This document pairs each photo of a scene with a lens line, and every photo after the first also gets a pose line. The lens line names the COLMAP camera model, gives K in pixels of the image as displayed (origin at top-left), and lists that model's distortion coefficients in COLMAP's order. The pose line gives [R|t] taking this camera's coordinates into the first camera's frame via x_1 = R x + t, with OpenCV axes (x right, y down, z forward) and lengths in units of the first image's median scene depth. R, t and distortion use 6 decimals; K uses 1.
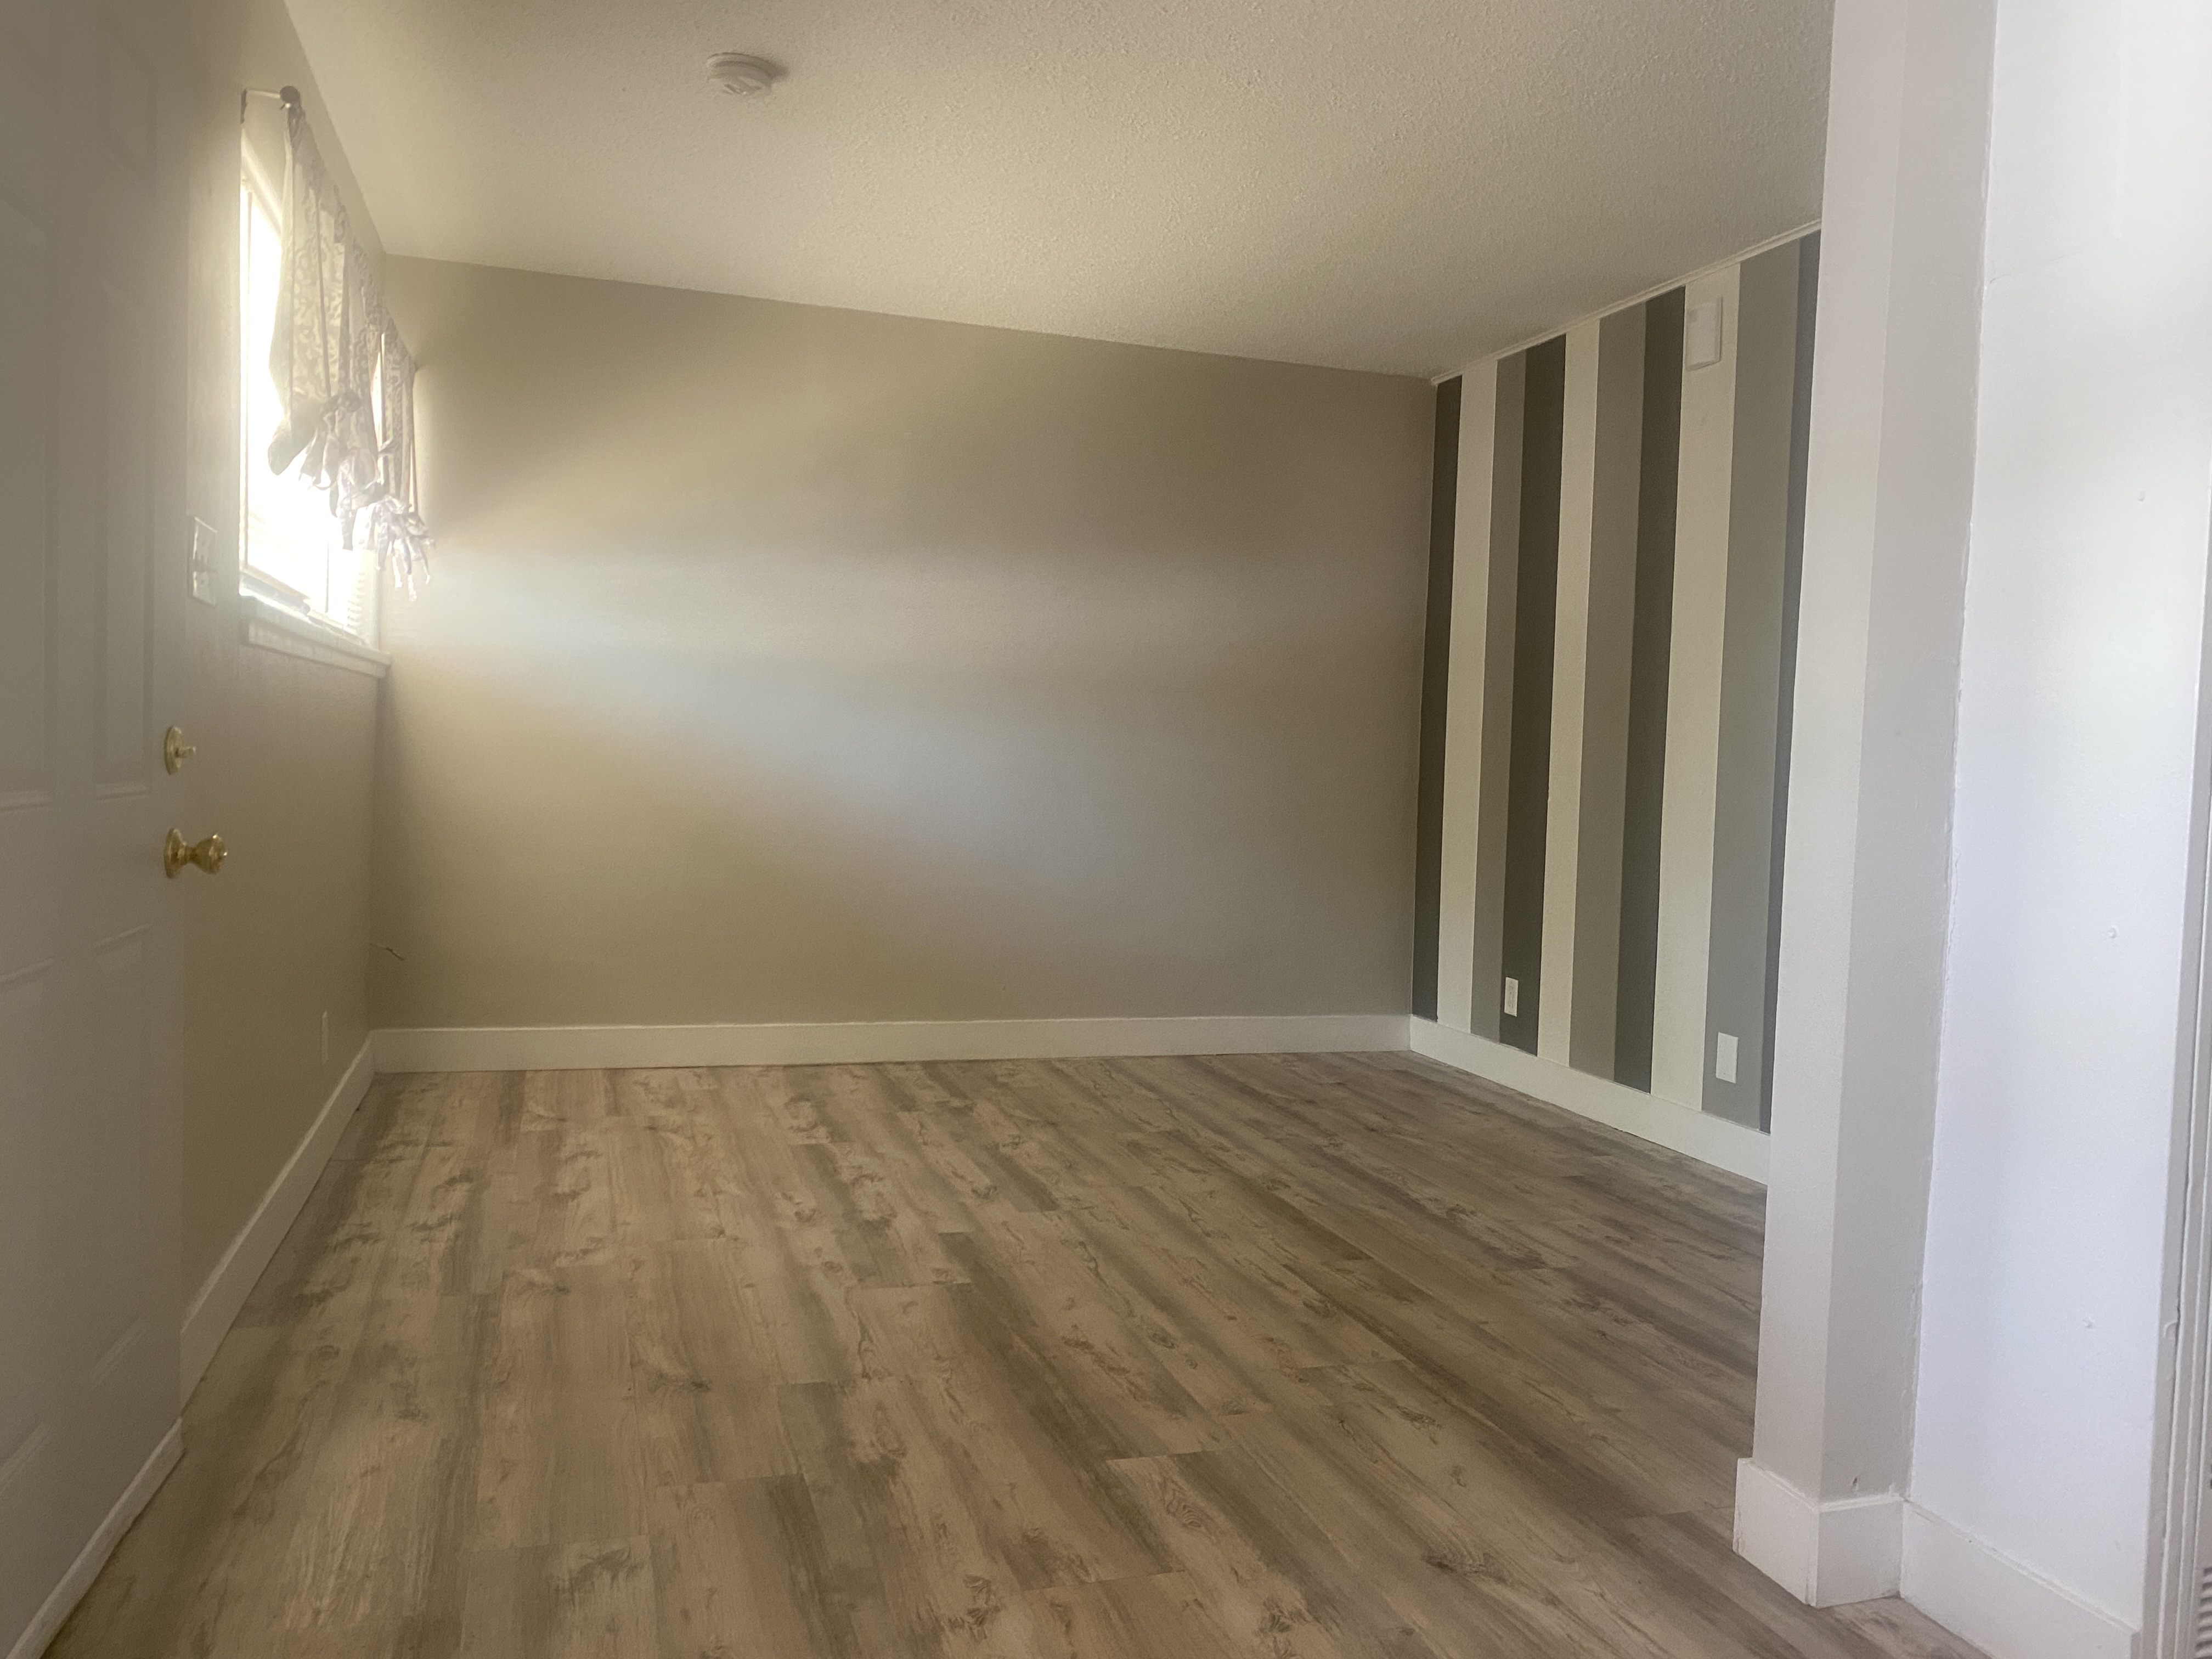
lens RADIAL K [[1705.6, 0, 1107.6], [0, 1705.6, 803.9], [0, 0, 1]] dist [0.045957, -0.054248]
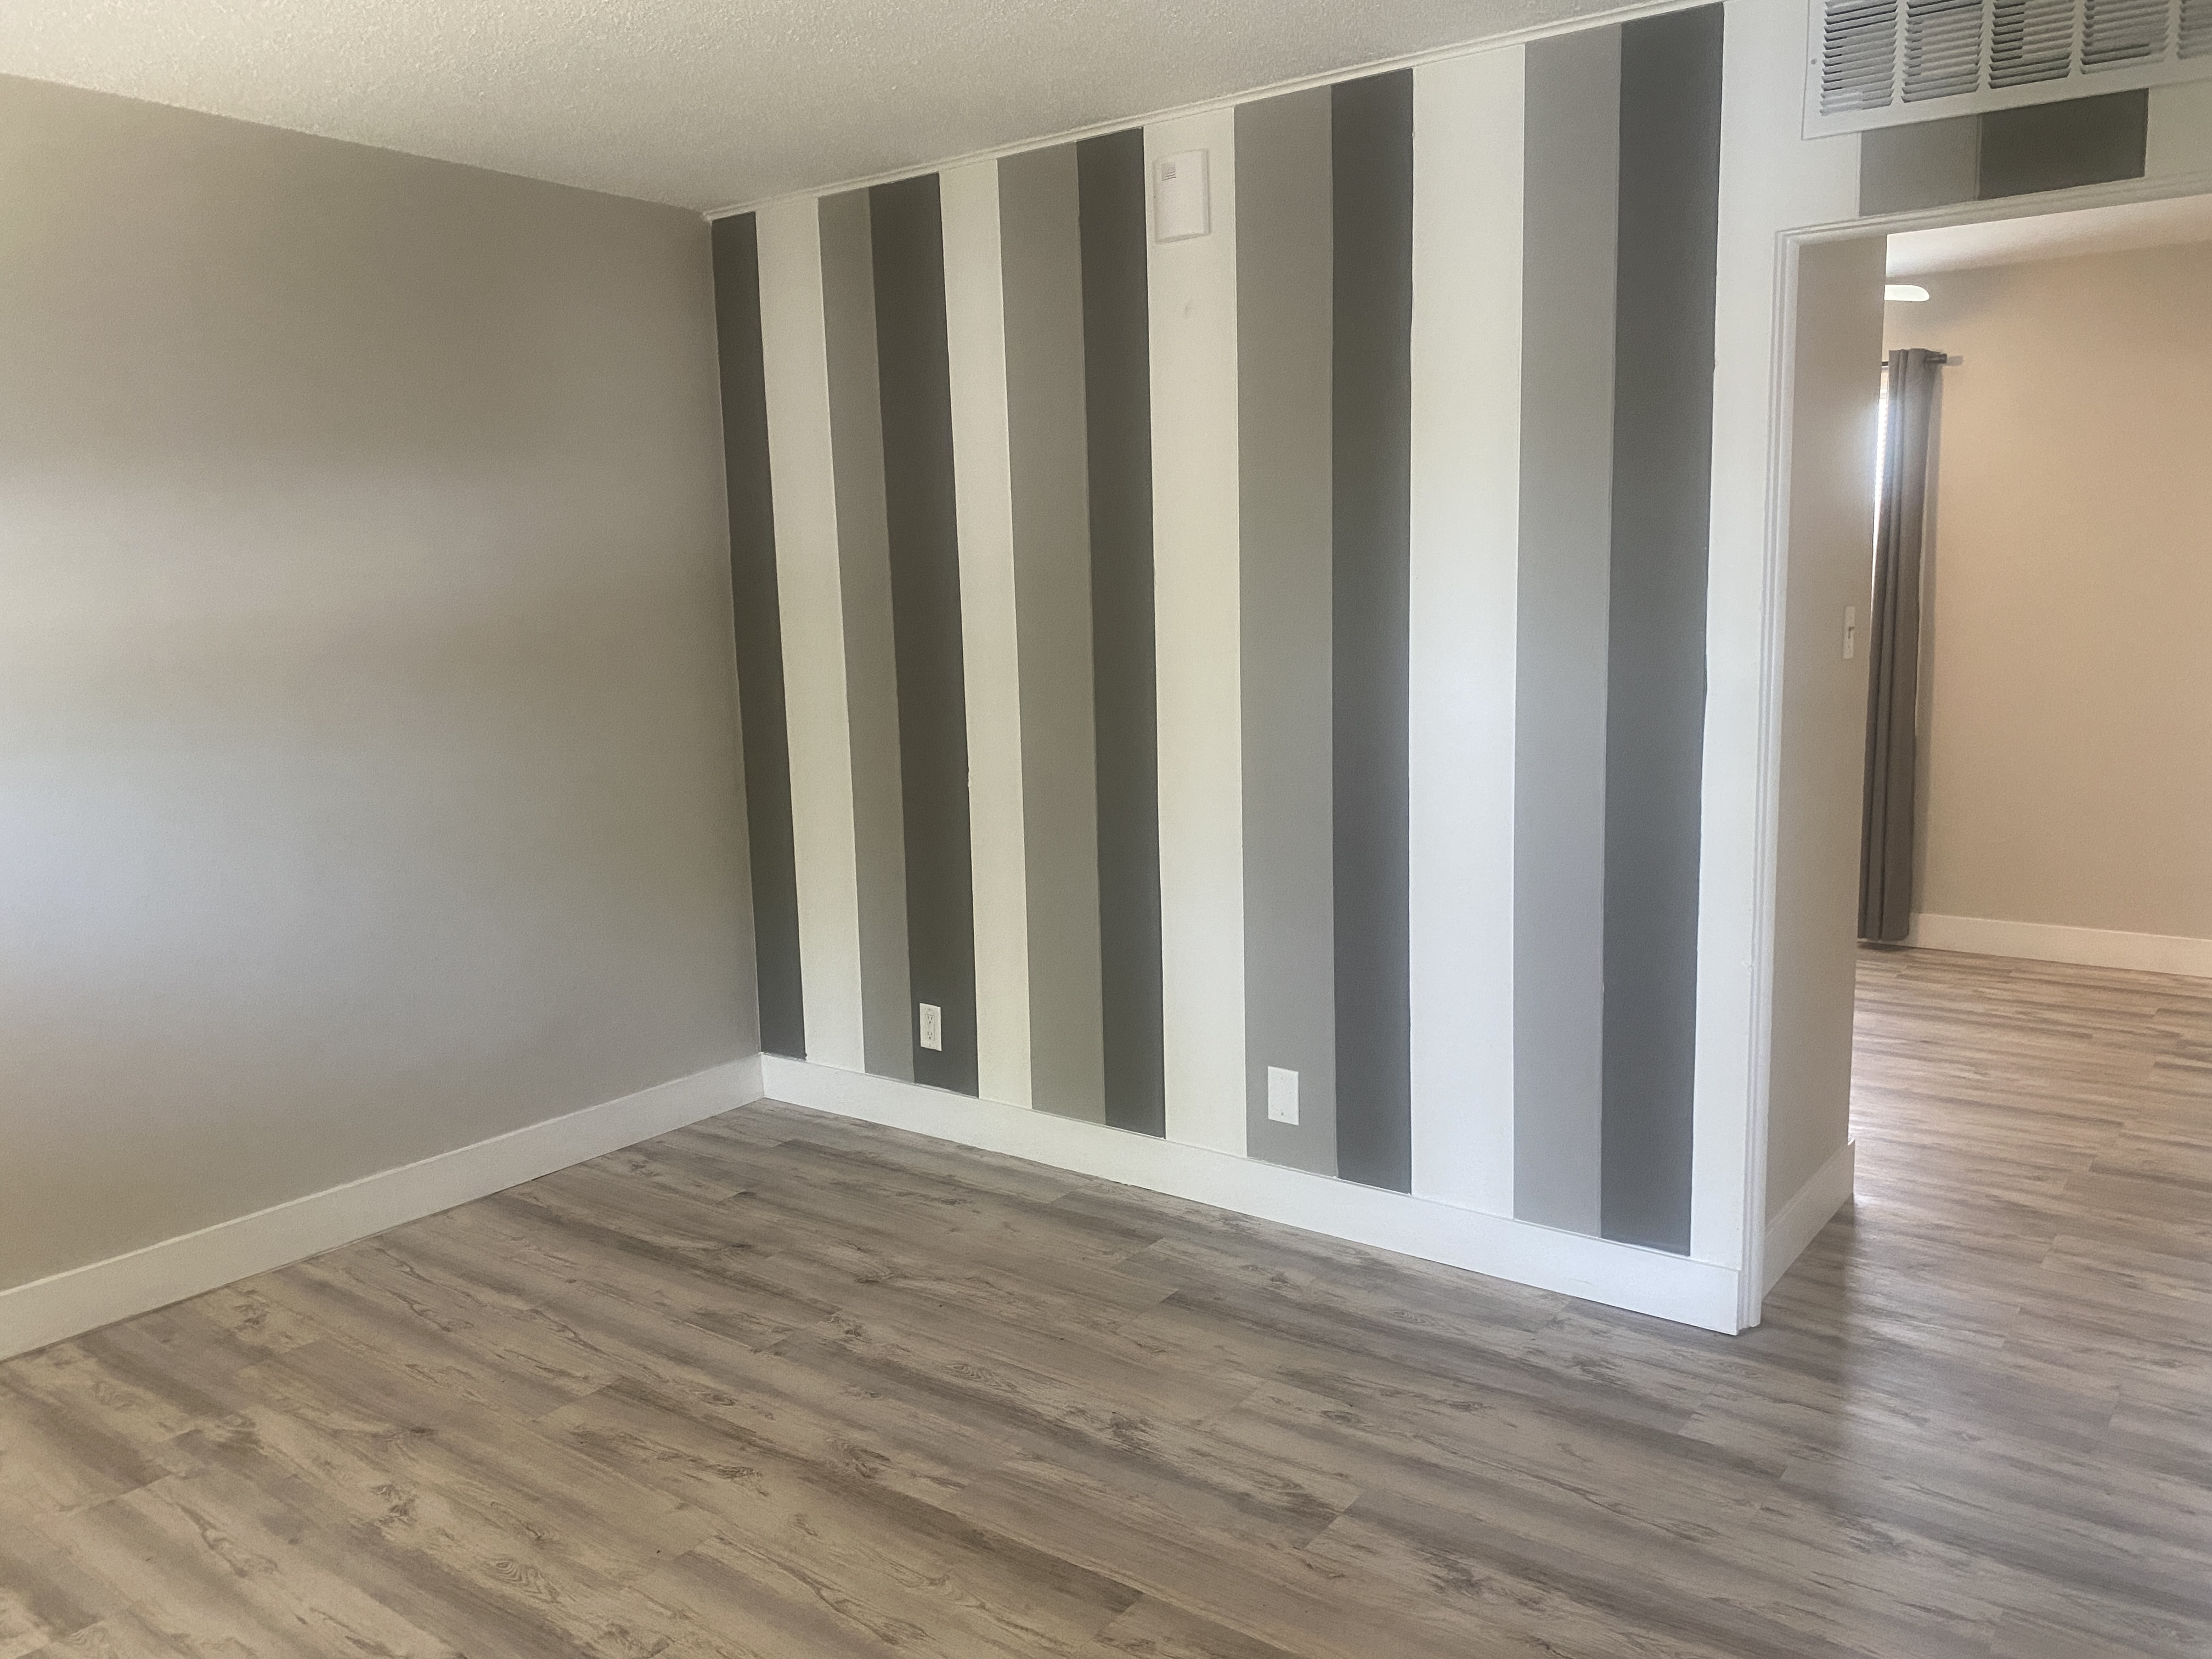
lens RADIAL K [[1705.6, 0, 1107.6], [0, 1705.6, 803.9], [0, 0, 1]] dist [0.045957, -0.054248]
pose [[0.810670, -0.144941, 0.567279, -0.164056], [0.076578, 0.986800, 0.142697, -0.119771], [-0.580473, -0.072239, 0.811069, 0.382106]]
